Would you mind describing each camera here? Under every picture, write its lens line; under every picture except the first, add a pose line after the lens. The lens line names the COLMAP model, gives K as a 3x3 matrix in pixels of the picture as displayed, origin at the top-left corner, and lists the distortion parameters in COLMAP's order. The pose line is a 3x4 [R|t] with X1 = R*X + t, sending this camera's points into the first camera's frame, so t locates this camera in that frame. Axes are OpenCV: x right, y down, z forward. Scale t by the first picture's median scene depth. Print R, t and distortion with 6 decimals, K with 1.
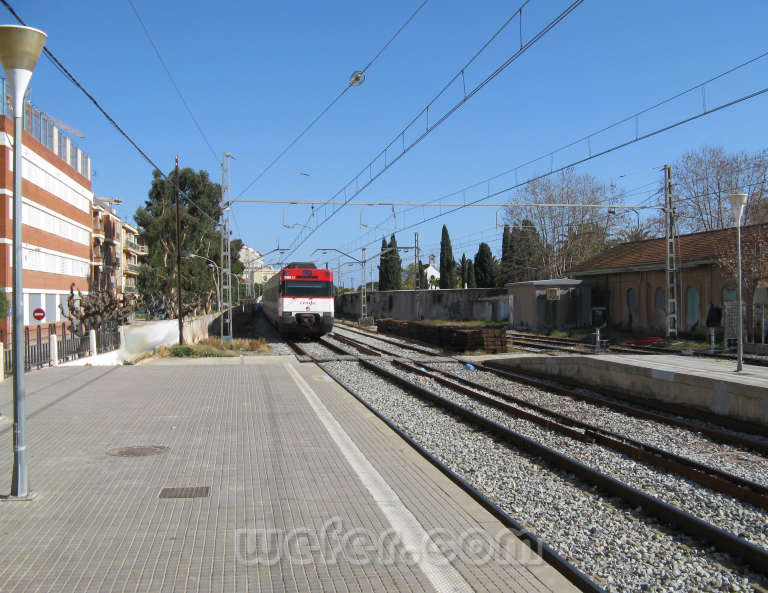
lens RADIAL K [[863.6, 0, 406.4], [0, 863.6, 299.2], [0, 0, 1]] dist [-0.222440, 0.280434]
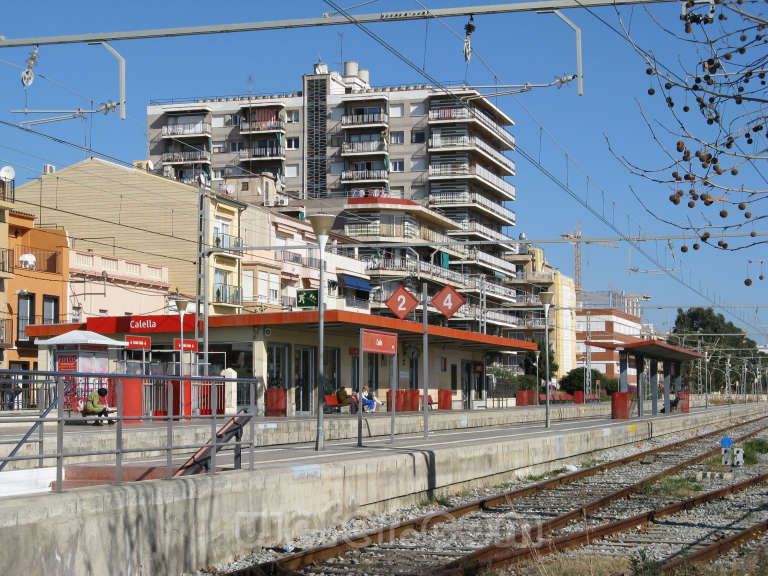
lens RADIAL K [[1539.1, 0, 384.0], [0, 1539.1, 288.0], [0, 0, 1]] dist [0.045299, 0.082623]
pose [[0.885376, -0.030288, -0.463887, 0.583959], [-0.003330, 0.997436, -0.071480, 0.021406], [0.464863, 0.064831, 0.883006, -1.905205]]
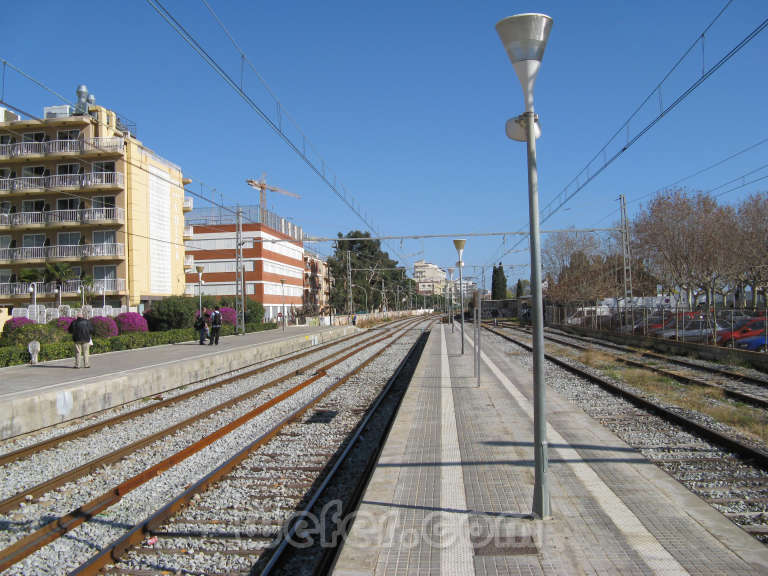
lens RADIAL K [[783.9, 0, 384.0], [0, 783.9, 288.0], [0, 0, 1]] dist [-0.192574, 0.207456]
pose [[0.964544, -0.021896, -0.263011, 0.209390], [0.015806, 0.999556, -0.025248, 0.000448], [0.263447, 0.020196, 0.964462, -0.514137]]
